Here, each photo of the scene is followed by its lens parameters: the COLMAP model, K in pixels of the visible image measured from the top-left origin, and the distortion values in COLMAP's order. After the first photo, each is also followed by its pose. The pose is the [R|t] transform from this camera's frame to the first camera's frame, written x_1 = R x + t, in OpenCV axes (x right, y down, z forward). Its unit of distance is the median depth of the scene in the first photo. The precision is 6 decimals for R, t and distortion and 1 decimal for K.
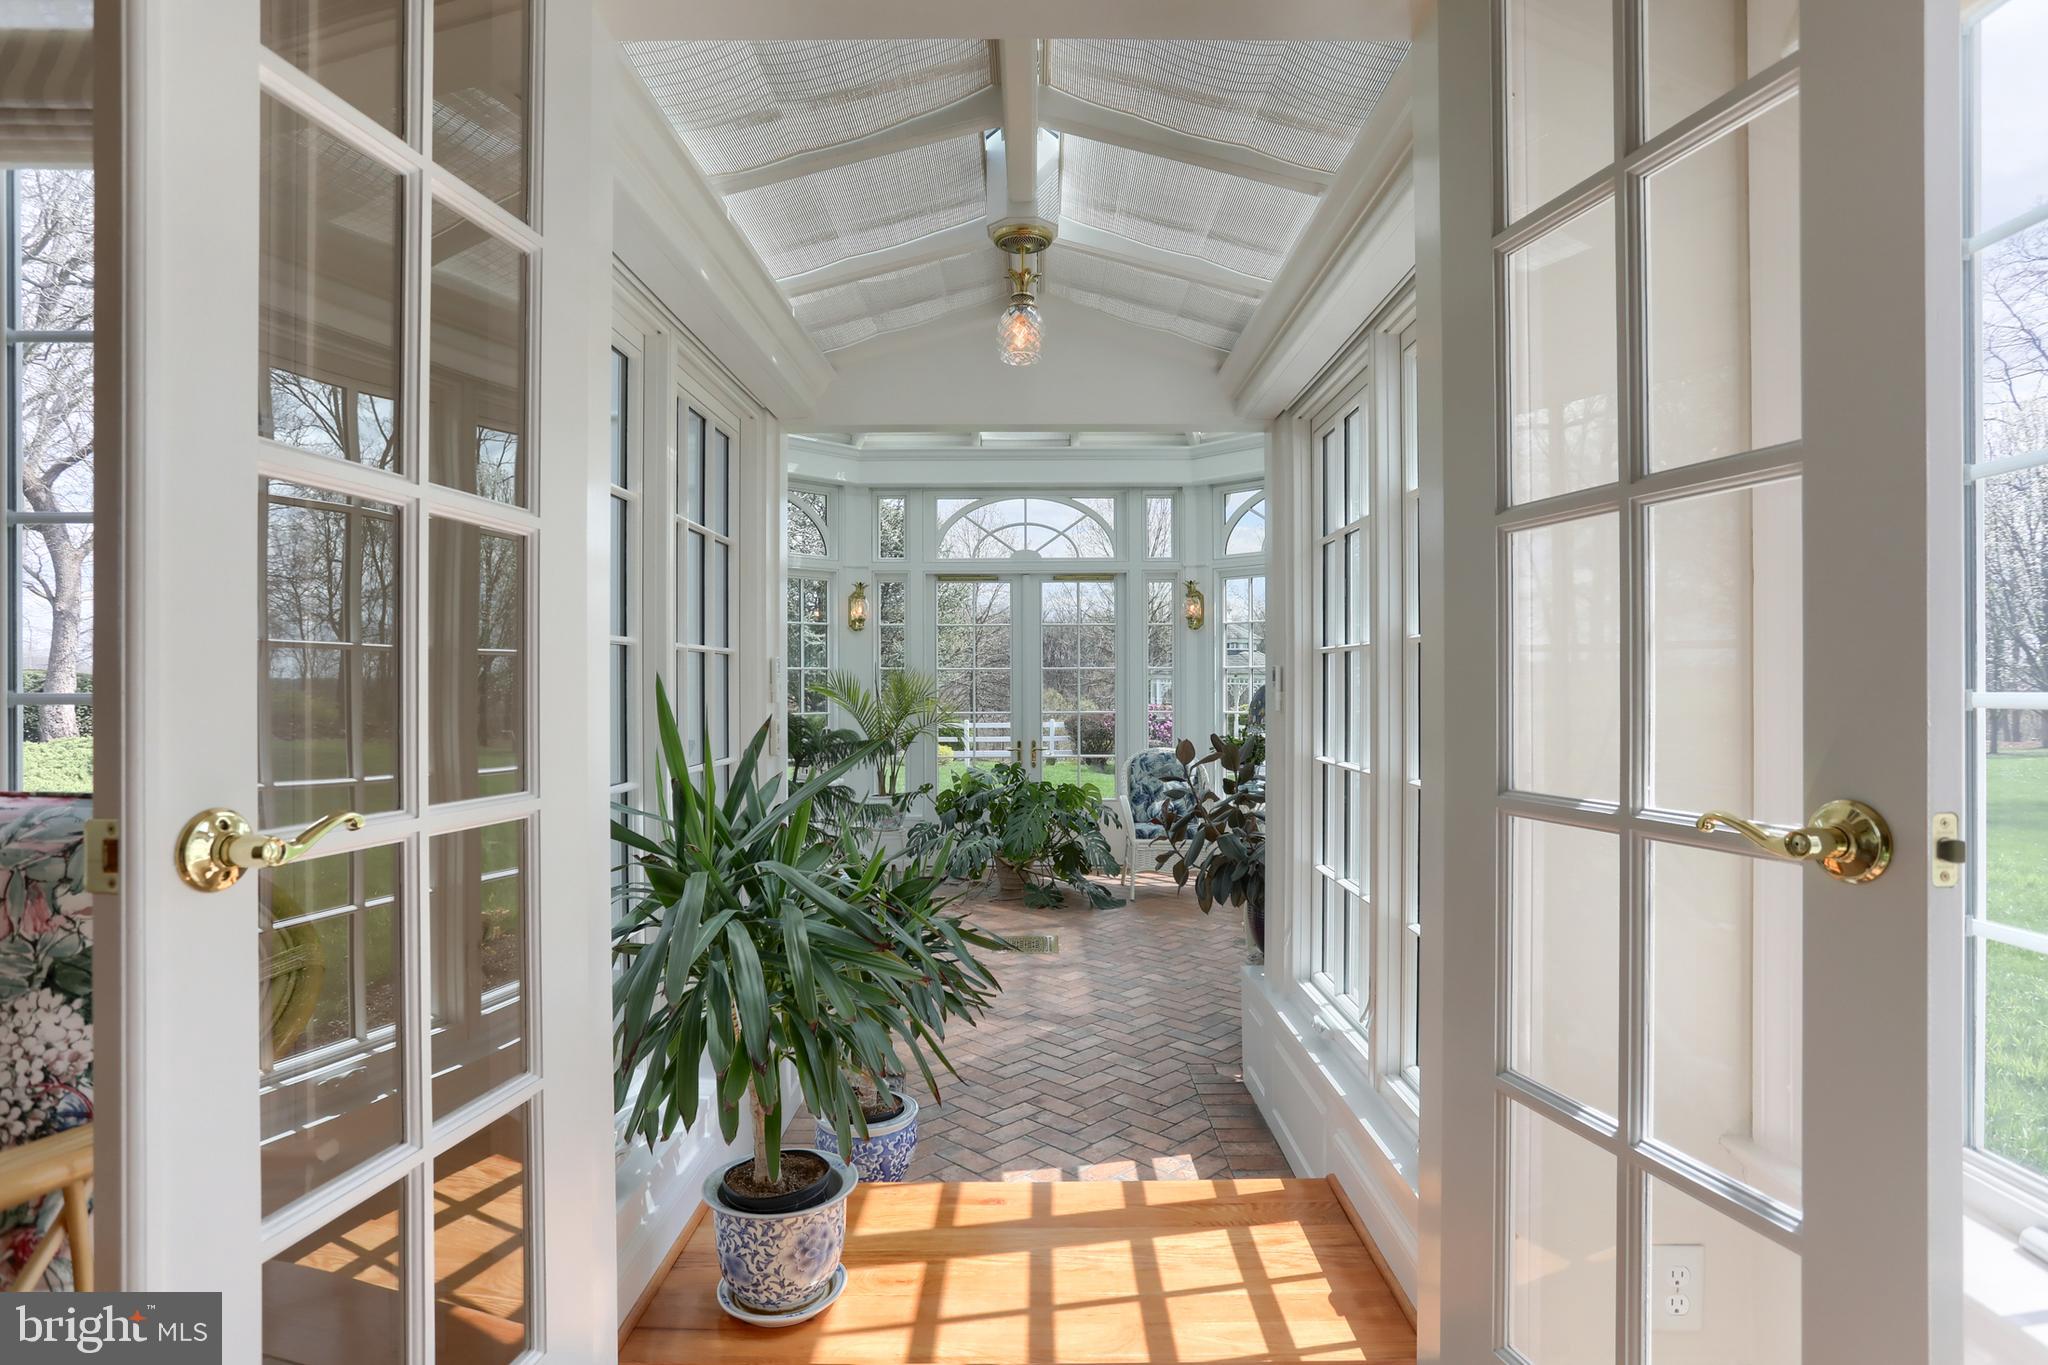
lens RADIAL K [[1060.9, 0, 1030.6], [0, 1060.9, 682.0], [0, 0, 1]] dist [-0.041798, 0.022004]
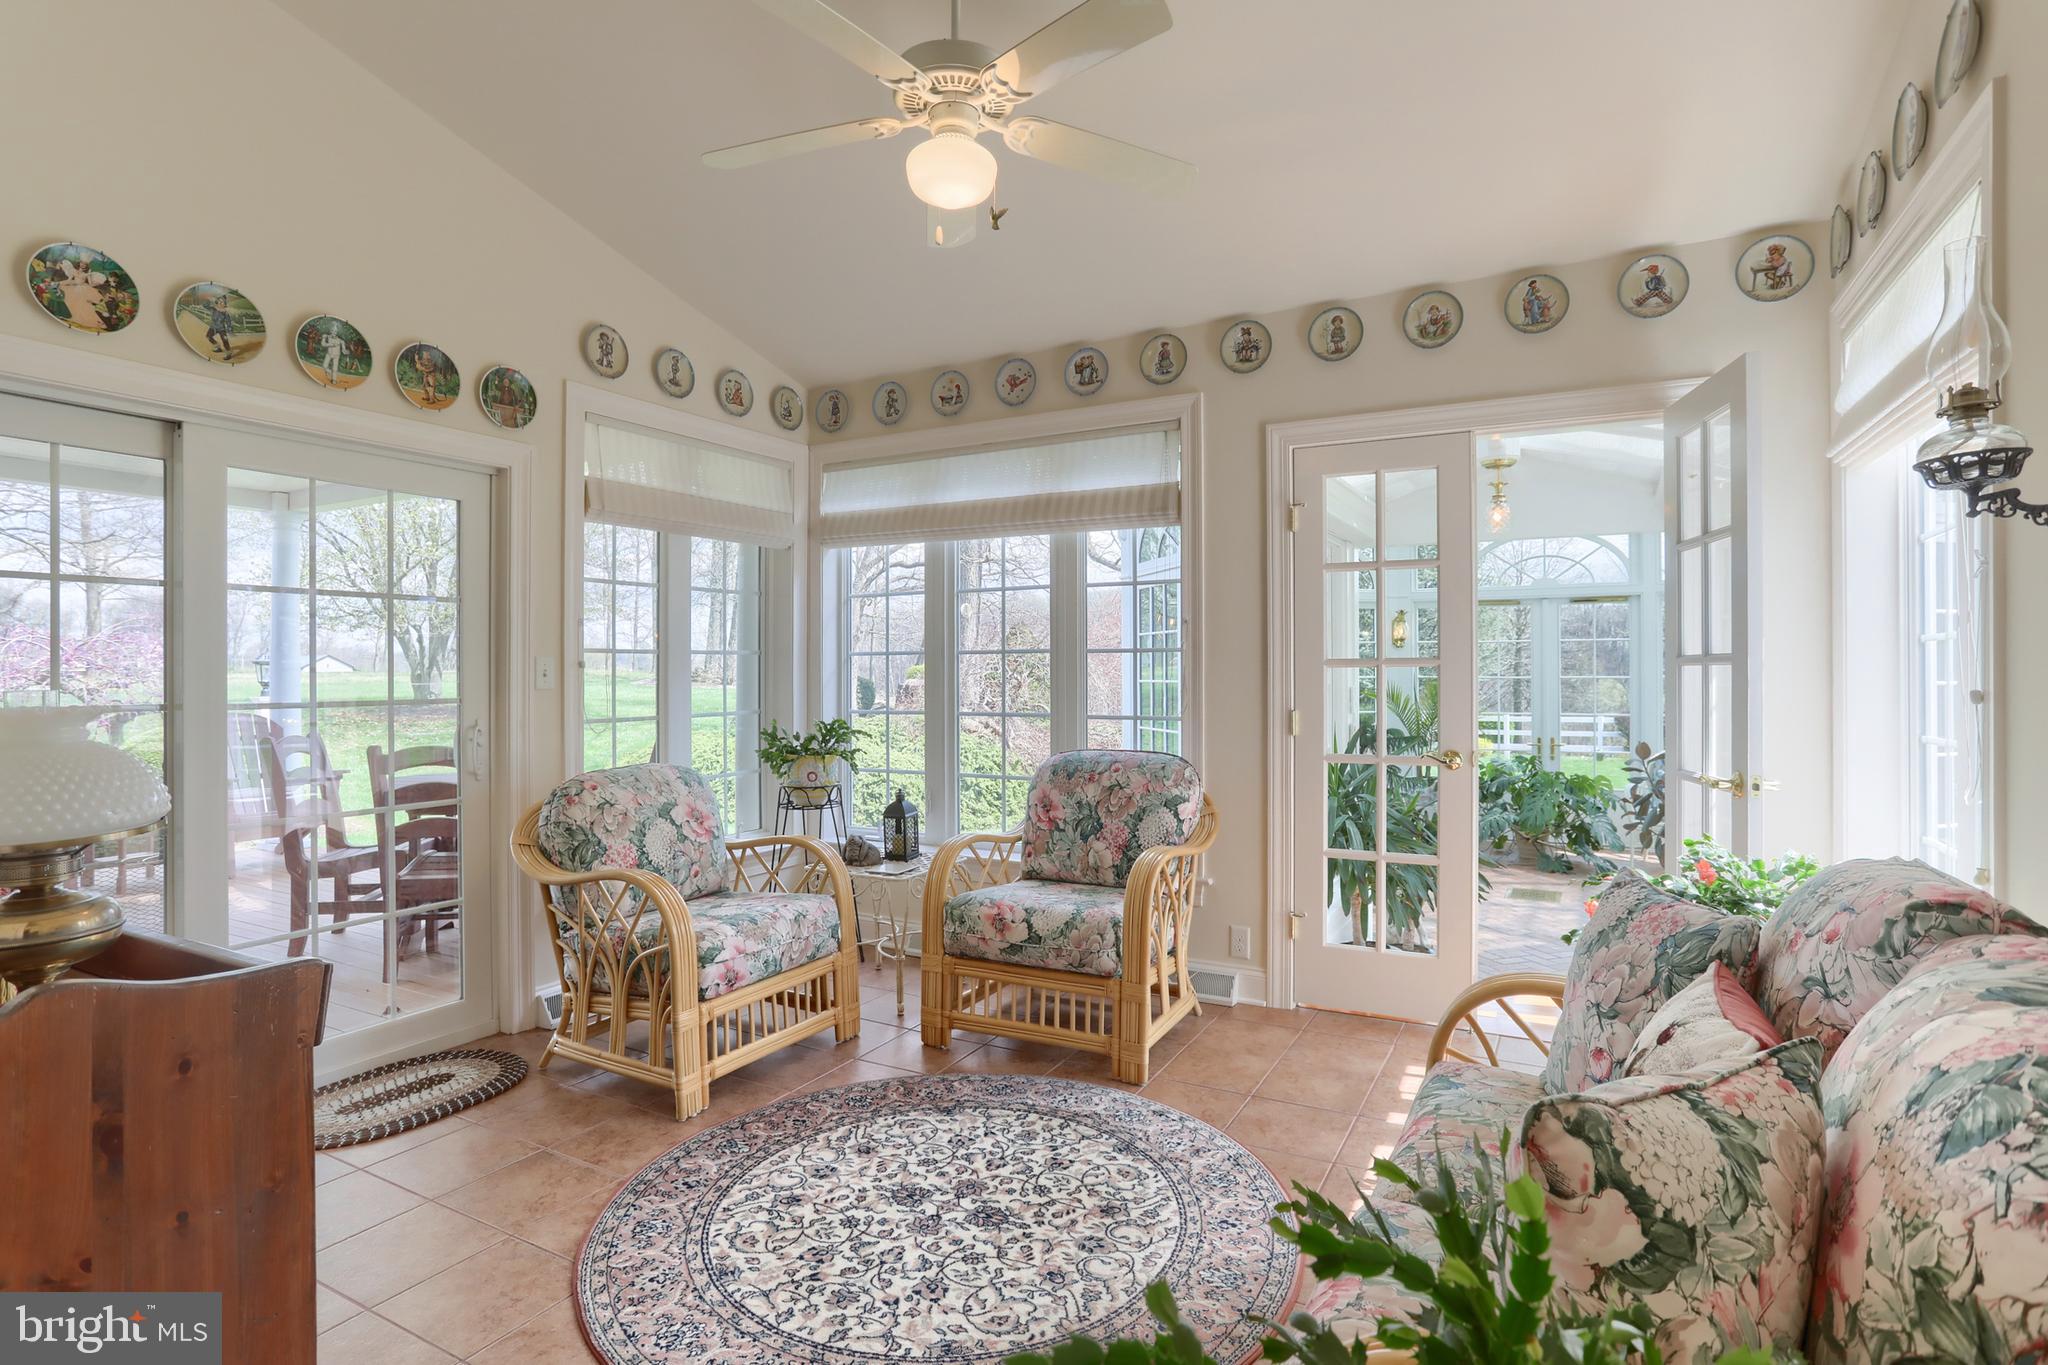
lens RADIAL K [[1006.9, 0, 1031.6], [0, 1006.9, 675.8], [0, 0, 1]] dist [-0.035653, 0.014101]
pose [[0.873902, 0.003116, -0.486092, 0.041580], [-0.001087, 0.999989, 0.004456, -0.021574], [0.486100, -0.003365, 0.873896, -0.303144]]
